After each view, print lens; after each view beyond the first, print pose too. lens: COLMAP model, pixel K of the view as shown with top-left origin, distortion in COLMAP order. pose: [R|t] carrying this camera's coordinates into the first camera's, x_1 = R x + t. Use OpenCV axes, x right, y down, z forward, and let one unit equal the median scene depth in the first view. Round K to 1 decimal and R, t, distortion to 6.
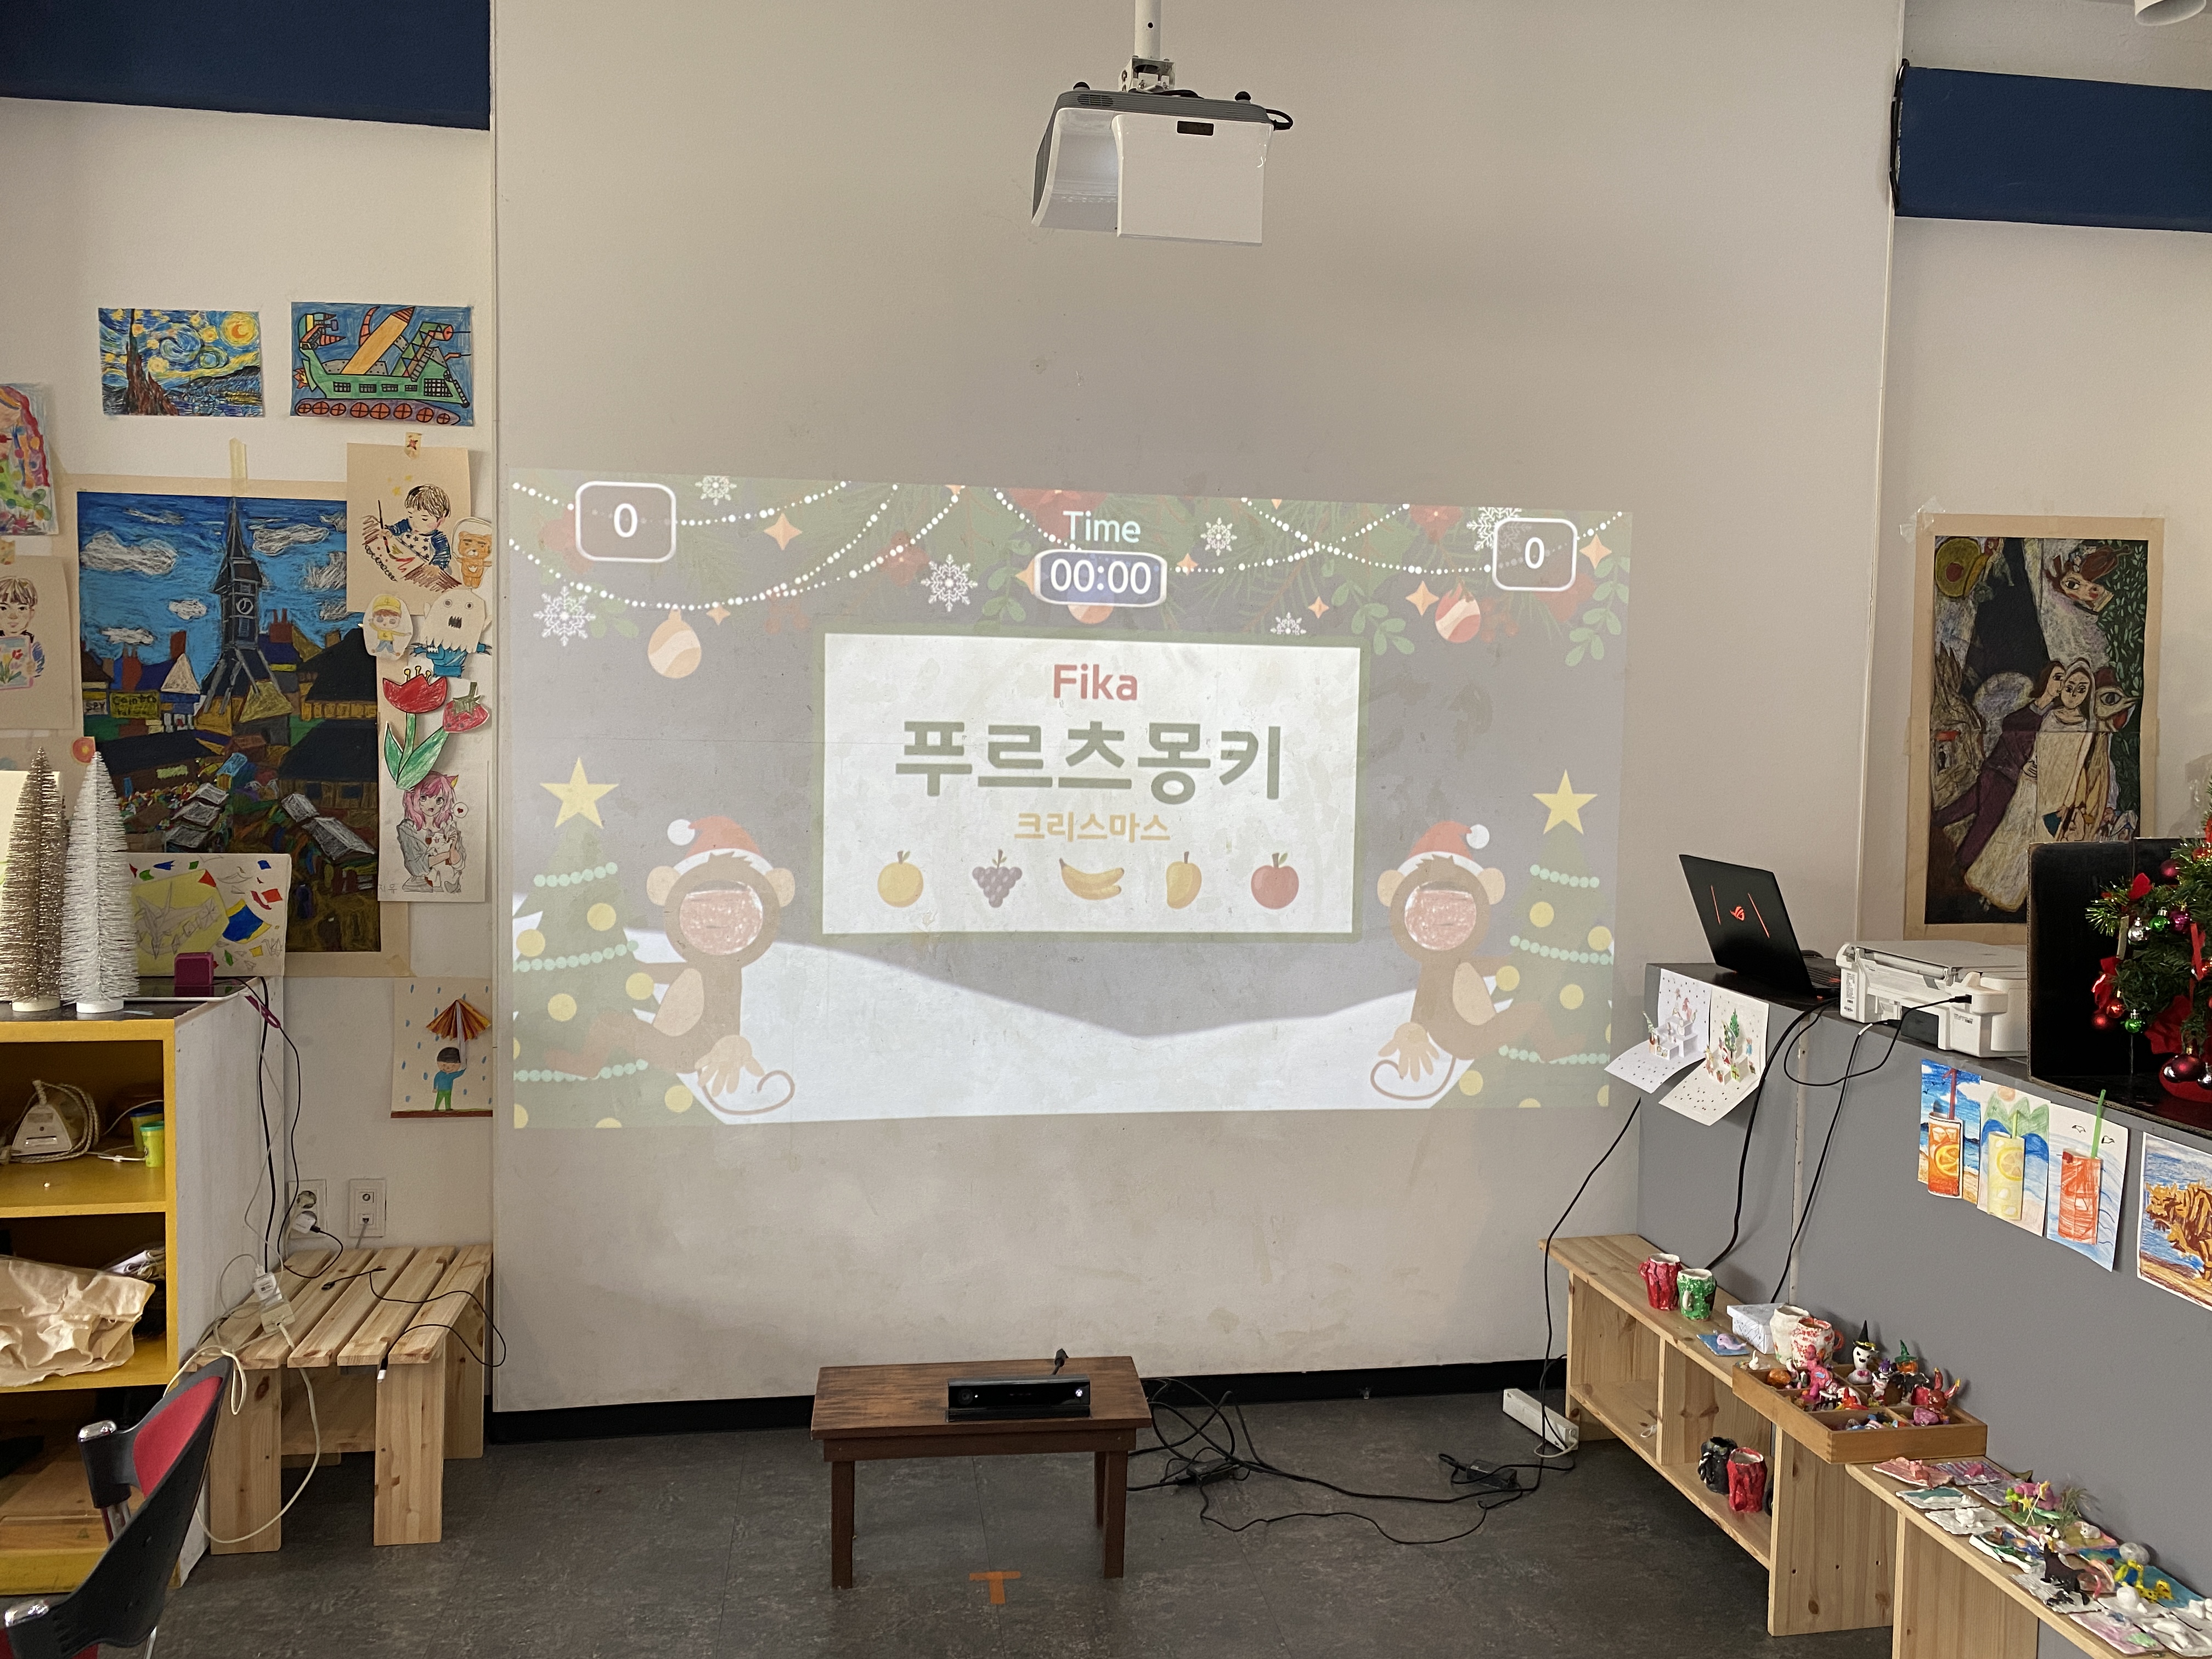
lens RADIAL K [[1676.3, 0, 1108.6], [0, 1676.3, 802.6], [0, 0, 1]] dist [0.049940, -0.064202]
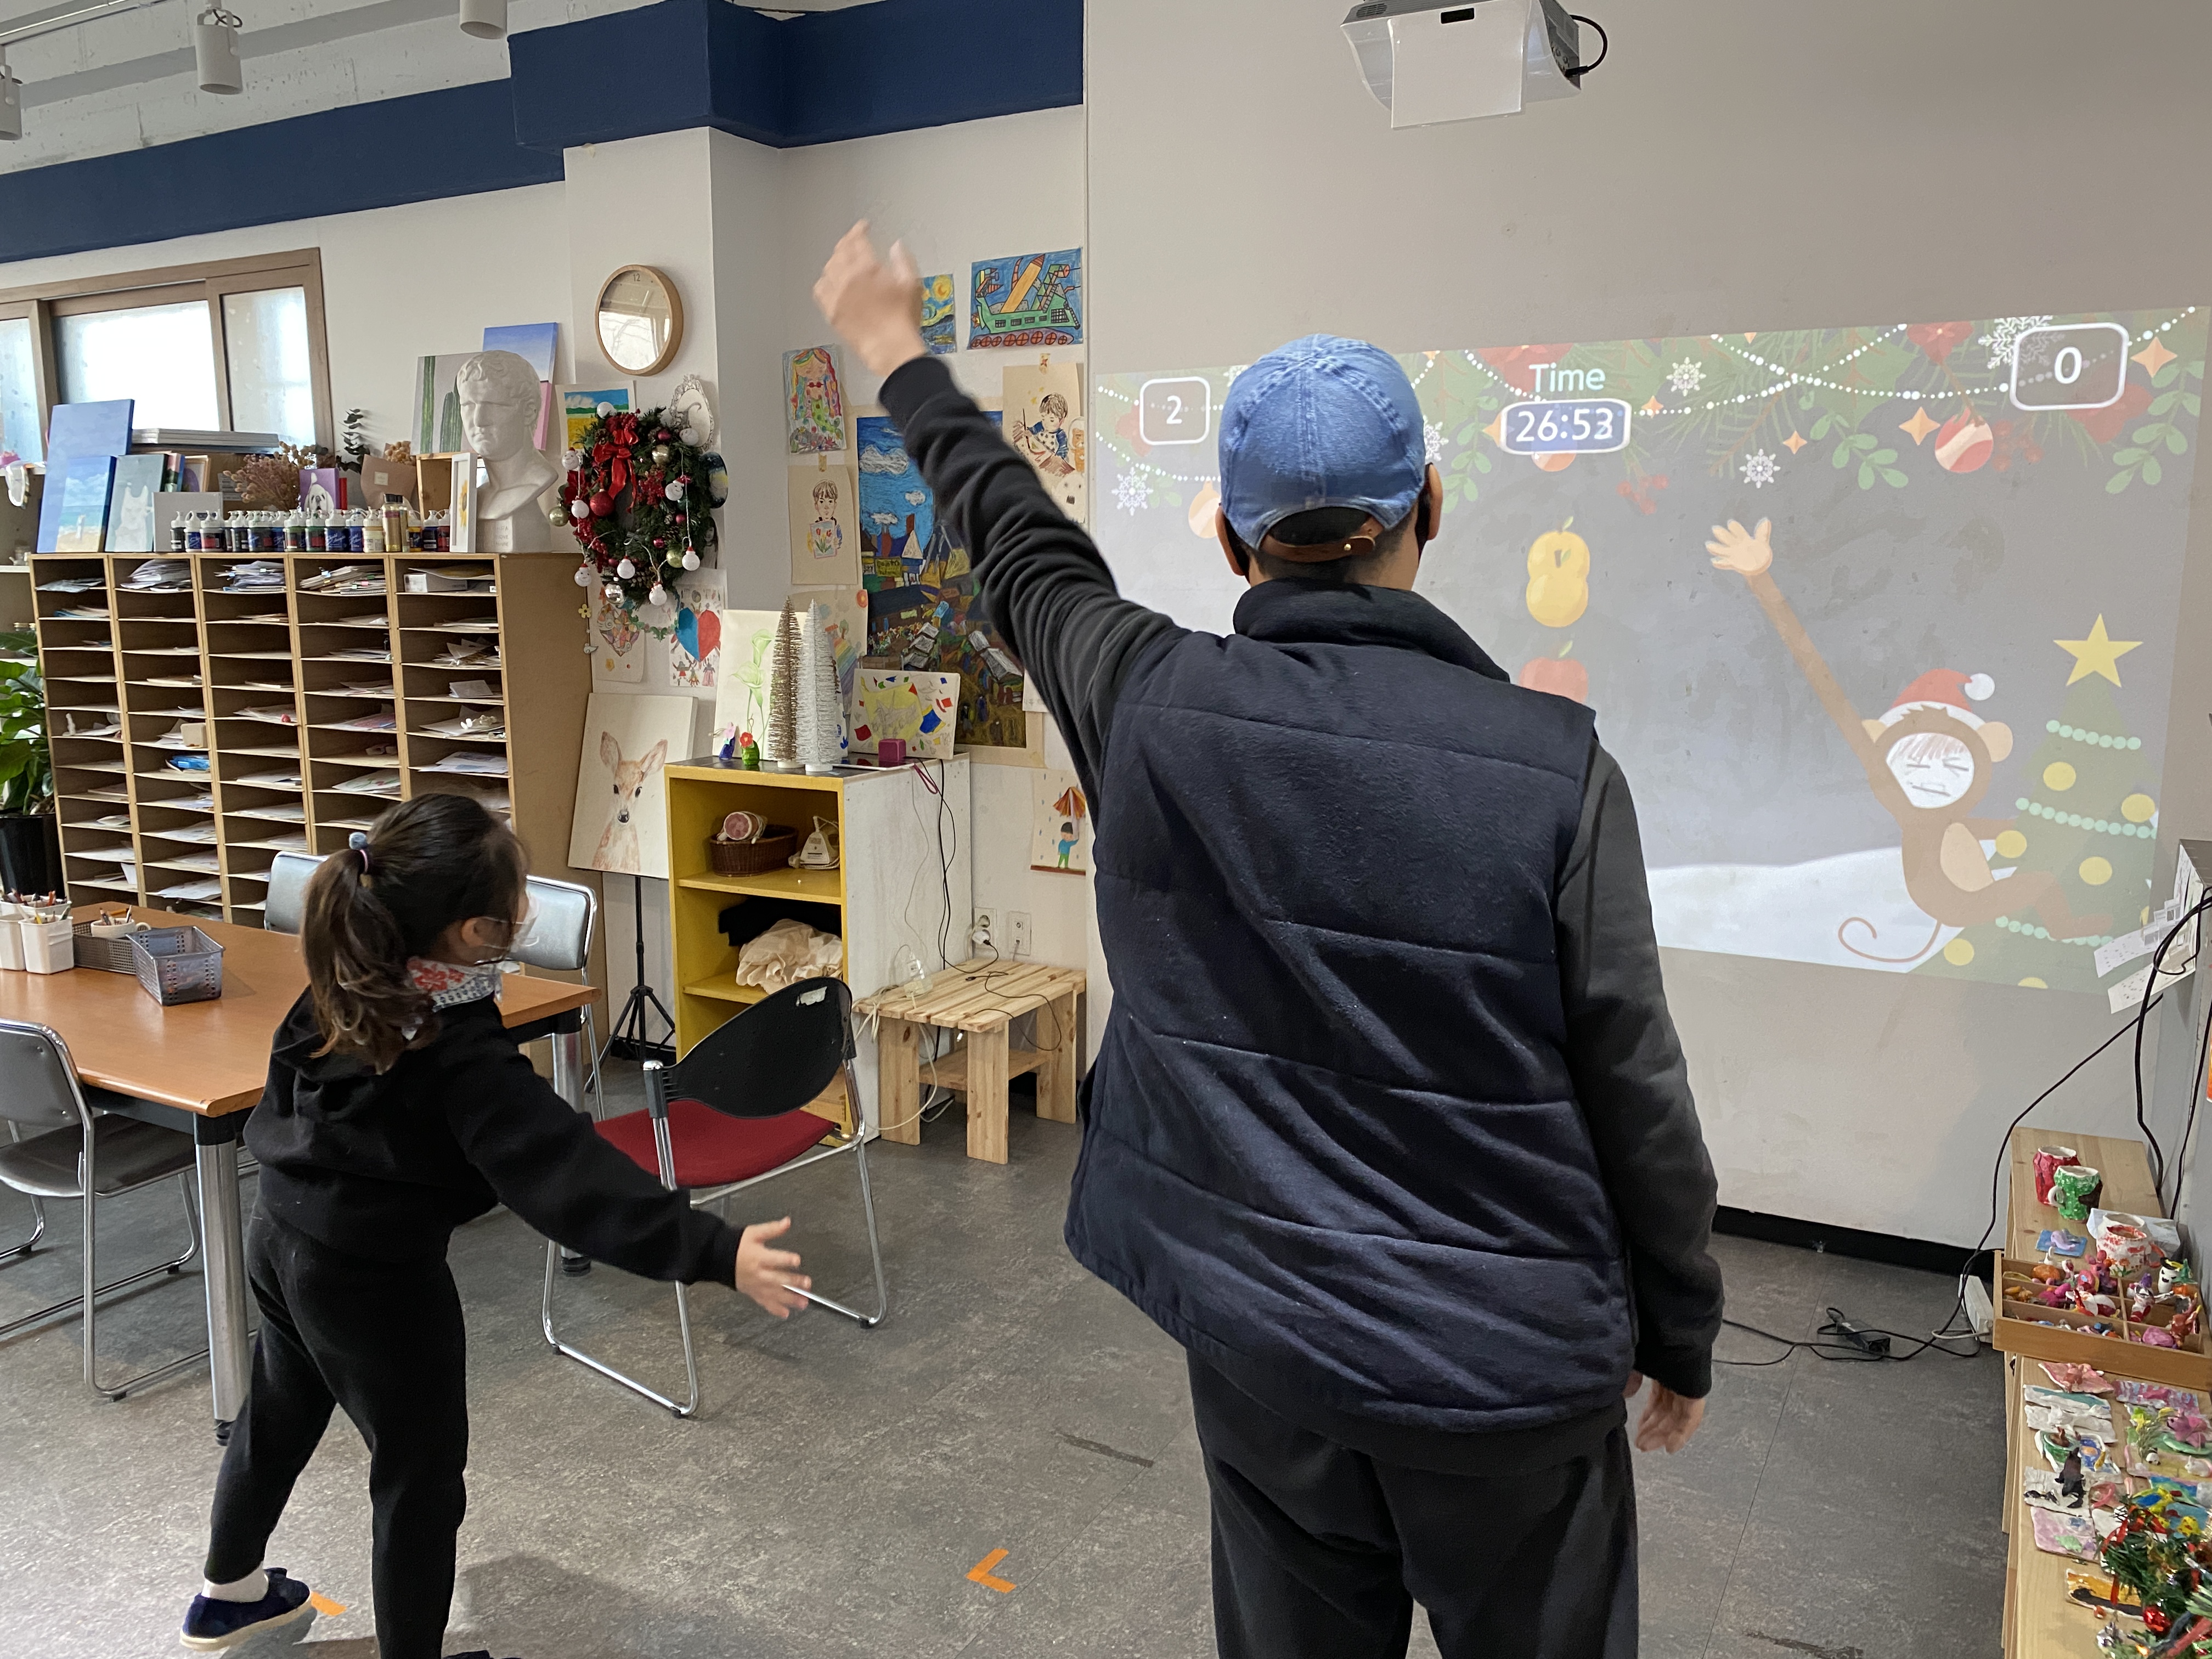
lens RADIAL K [[1676.3, 0, 1109.9], [0, 1676.3, 821.8], [0, 0, 1]] dist [0.049940, -0.064202]
pose [[0.788074, 0.077258, -0.610713, 0.452695], [-0.017006, 0.994447, 0.103858, 0.006232], [0.615346, -0.071462, 0.785011, -0.019541]]
